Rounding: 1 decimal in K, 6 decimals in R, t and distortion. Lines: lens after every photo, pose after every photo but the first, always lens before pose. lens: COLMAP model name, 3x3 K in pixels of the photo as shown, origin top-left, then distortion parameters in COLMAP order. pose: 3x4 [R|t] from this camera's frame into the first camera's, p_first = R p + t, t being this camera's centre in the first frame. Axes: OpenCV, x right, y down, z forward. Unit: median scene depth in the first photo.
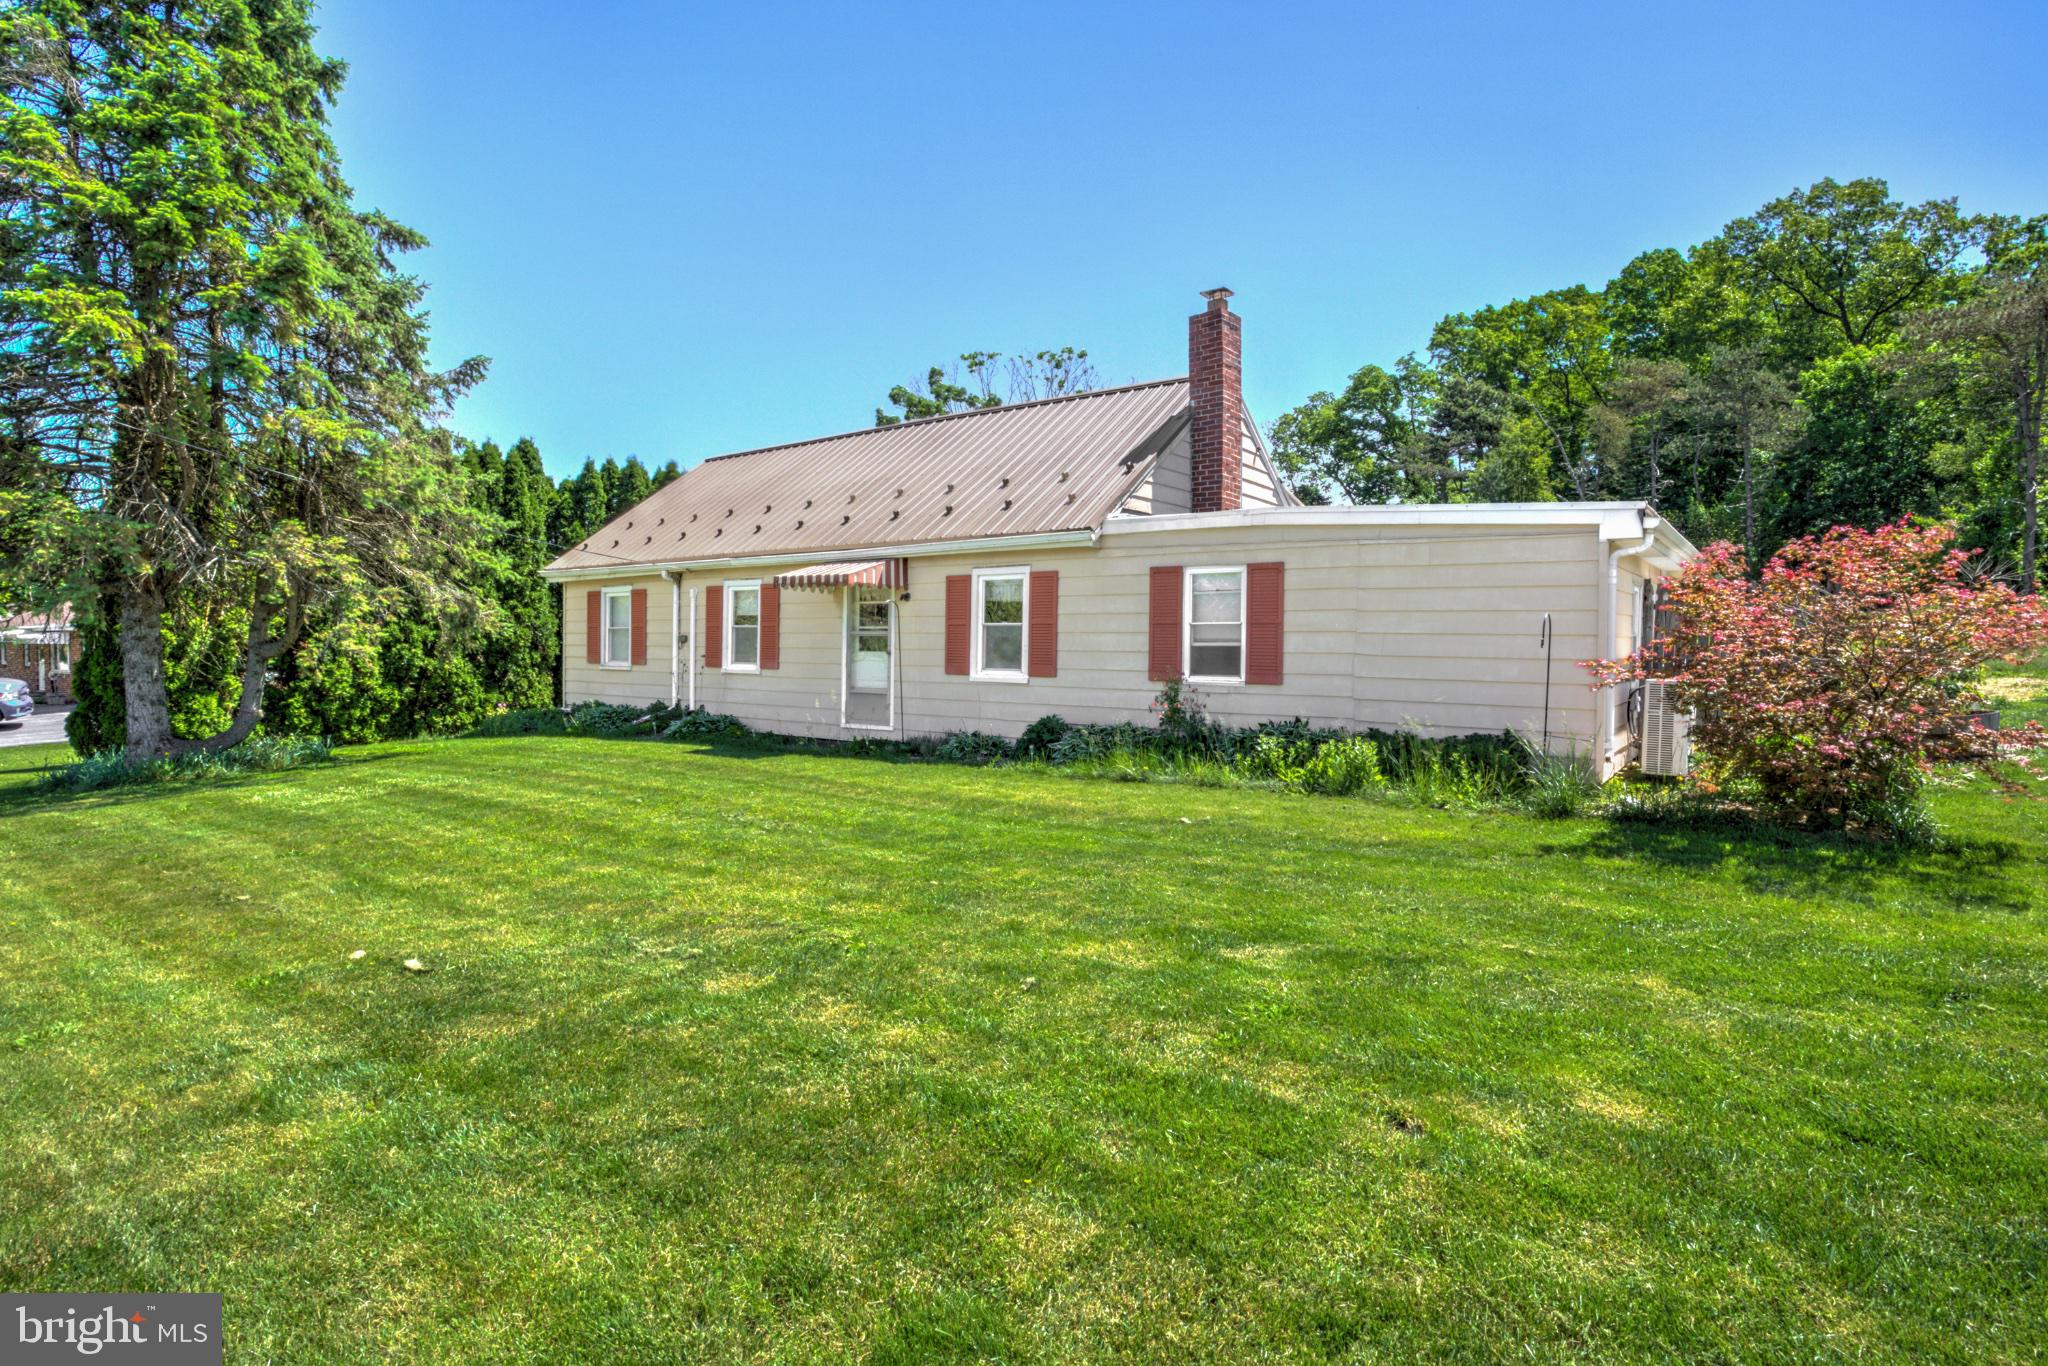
lens RADIAL K [[1007.2, 0, 1027.8], [0, 1007.2, 679.9], [0, 0, 1]] dist [-0.006706, 0.000982]
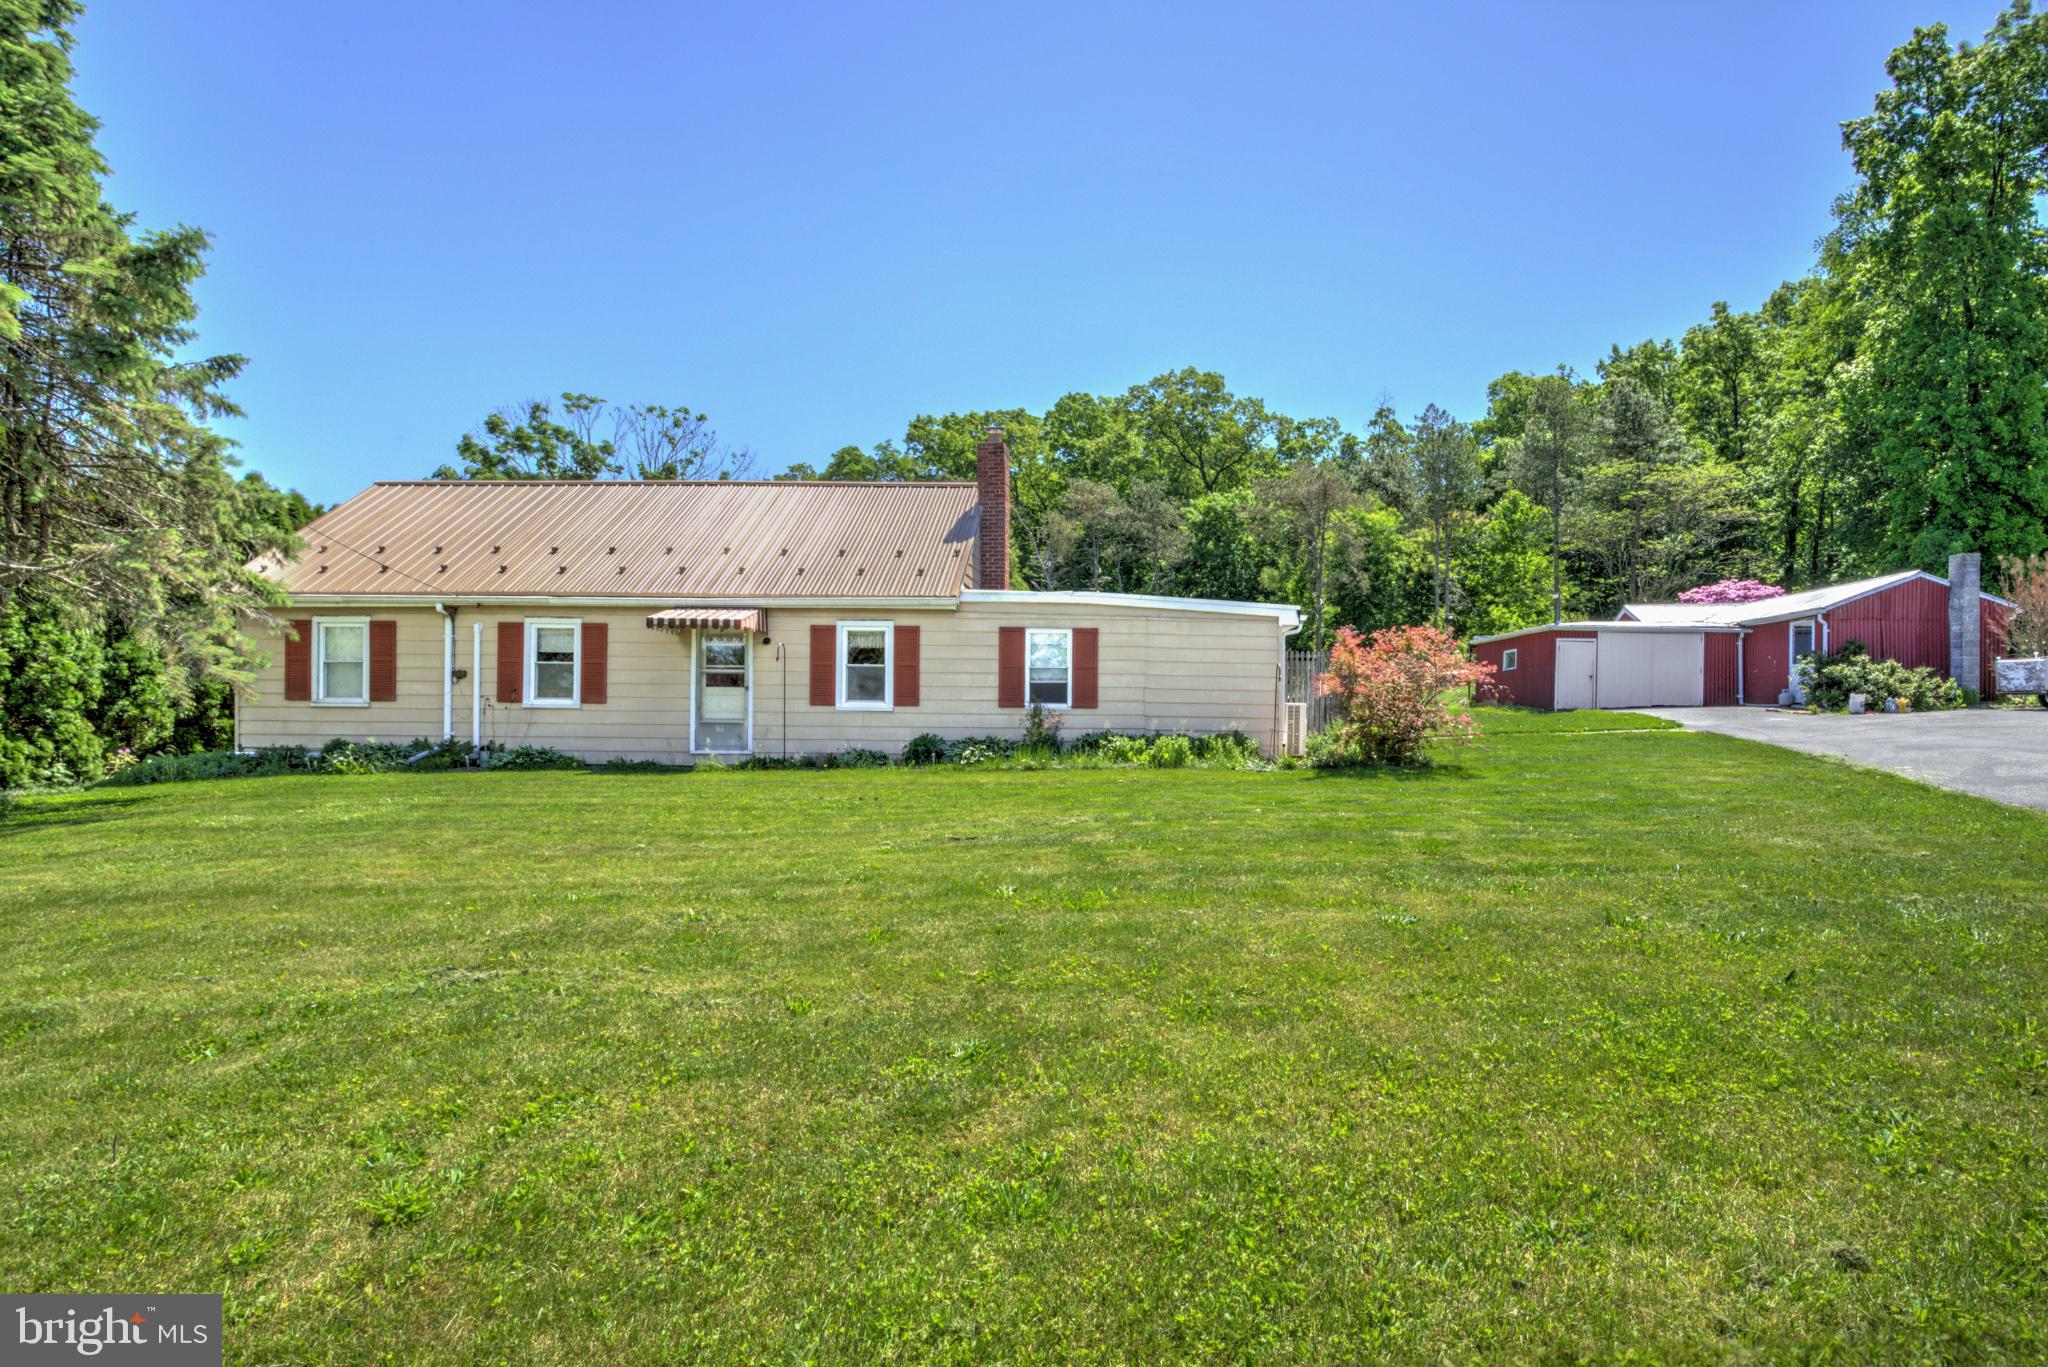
lens RADIAL K [[1007.2, 0, 1103.6], [0, 1007.2, 727.6], [0, 0, 1]] dist [-0.006706, 0.000982]
pose [[0.813251, -0.006797, 0.581874, -0.416433], [0.016826, 0.999788, -0.011839, 0.034714], [-0.581670, 0.019419, 0.813193, -0.166249]]
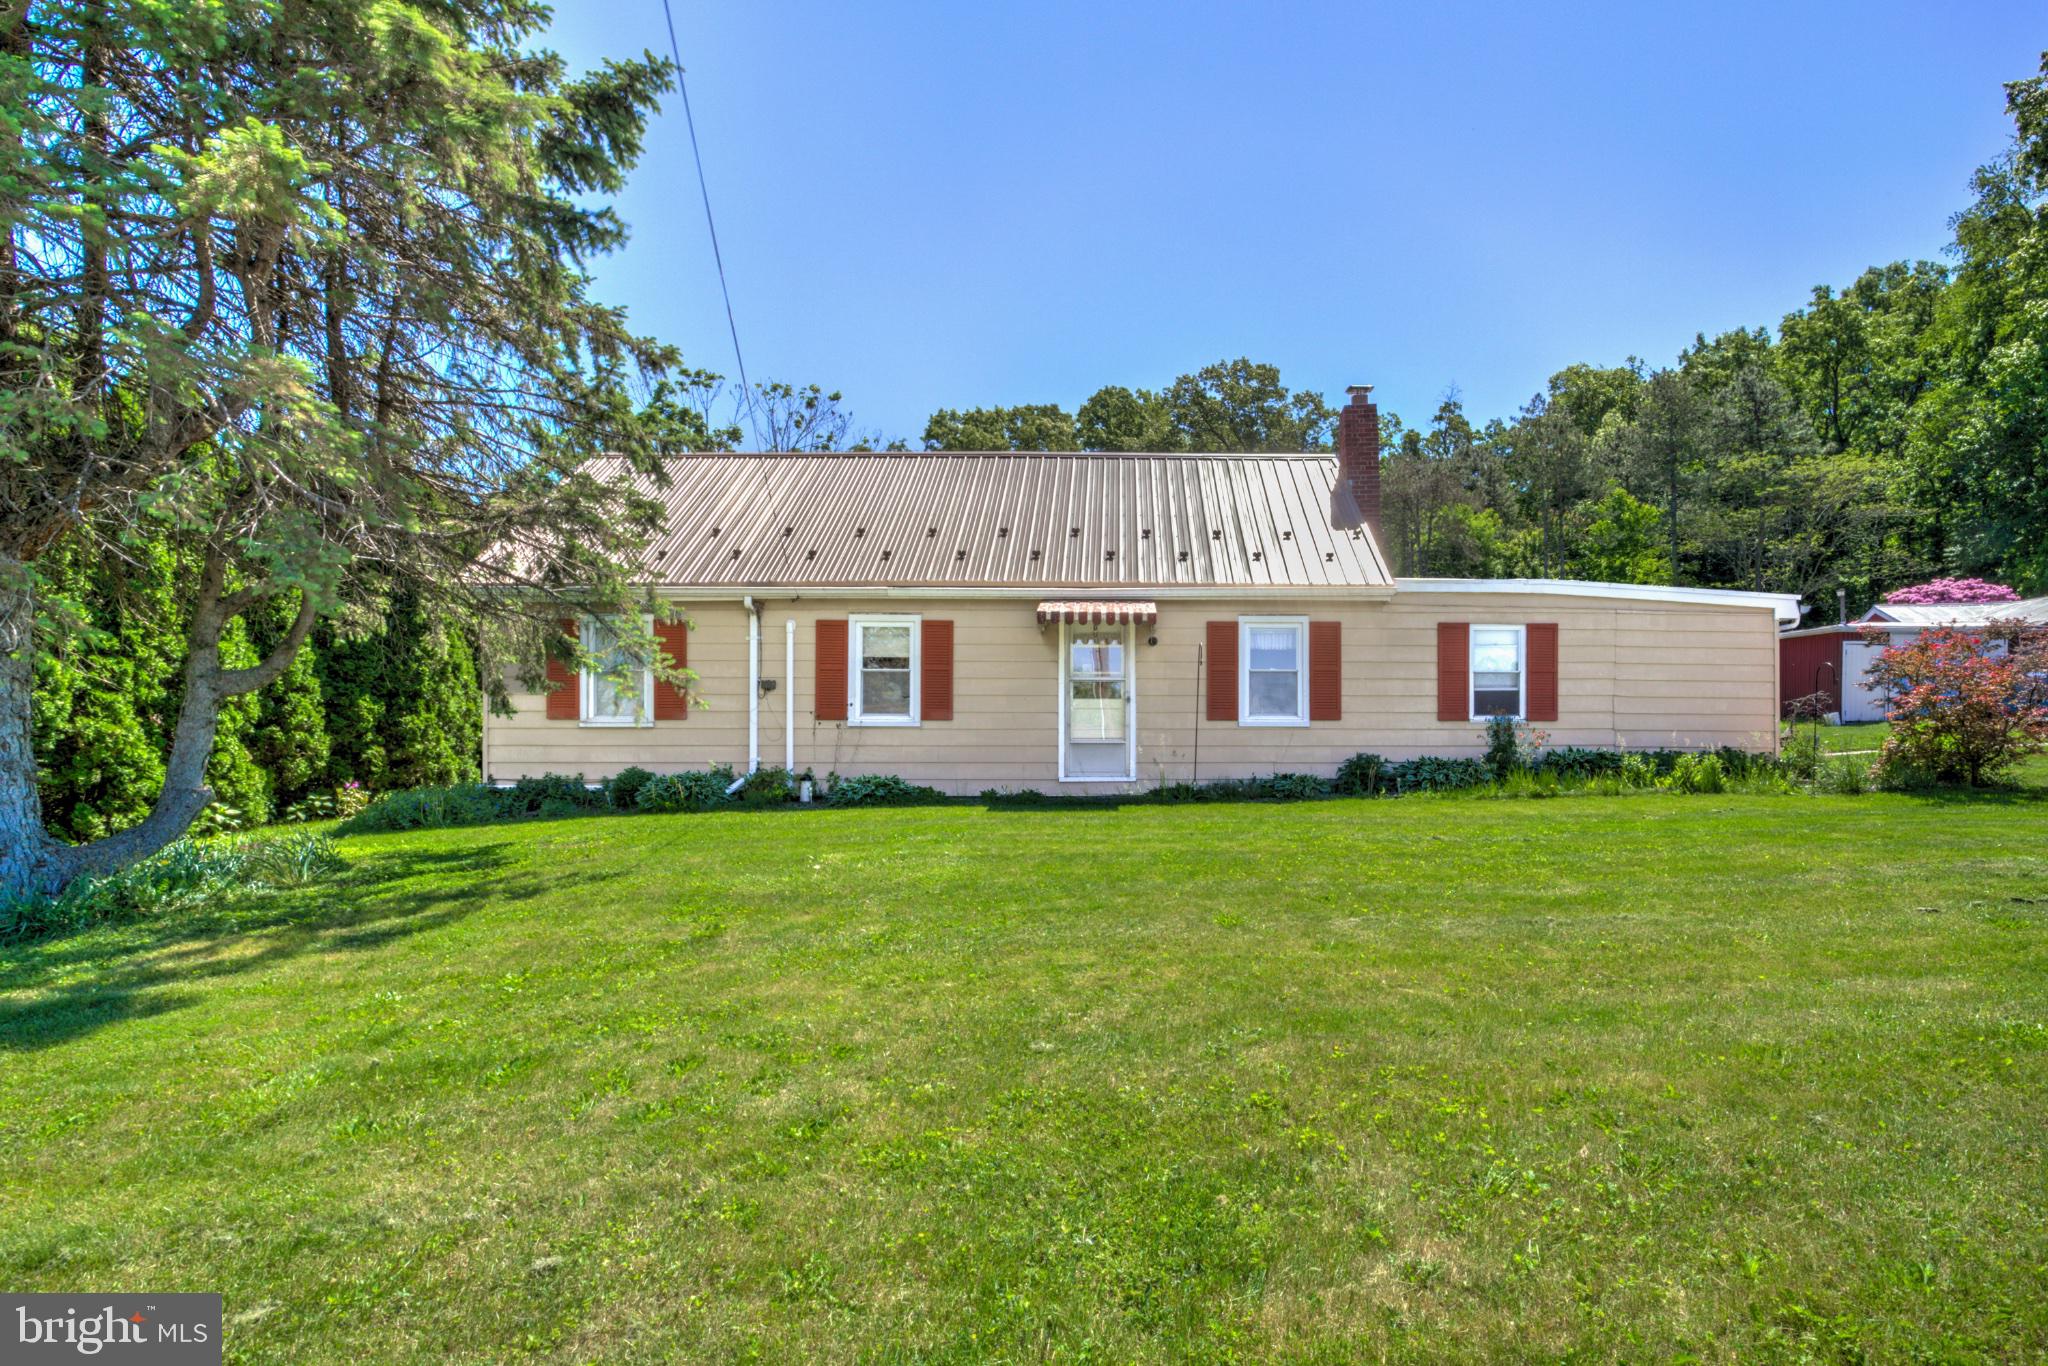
lens RADIAL K [[1059.5, 0, 1099.5], [0, 1059.5, 751.5], [0, 0, 1]] dist [-0.003992, 0.002912]
pose [[0.796480, -0.015952, 0.604455, -0.659577], [0.026425, 0.999615, -0.008439, 0.025685], [-0.604088, 0.022694, 0.796595, 0.192793]]
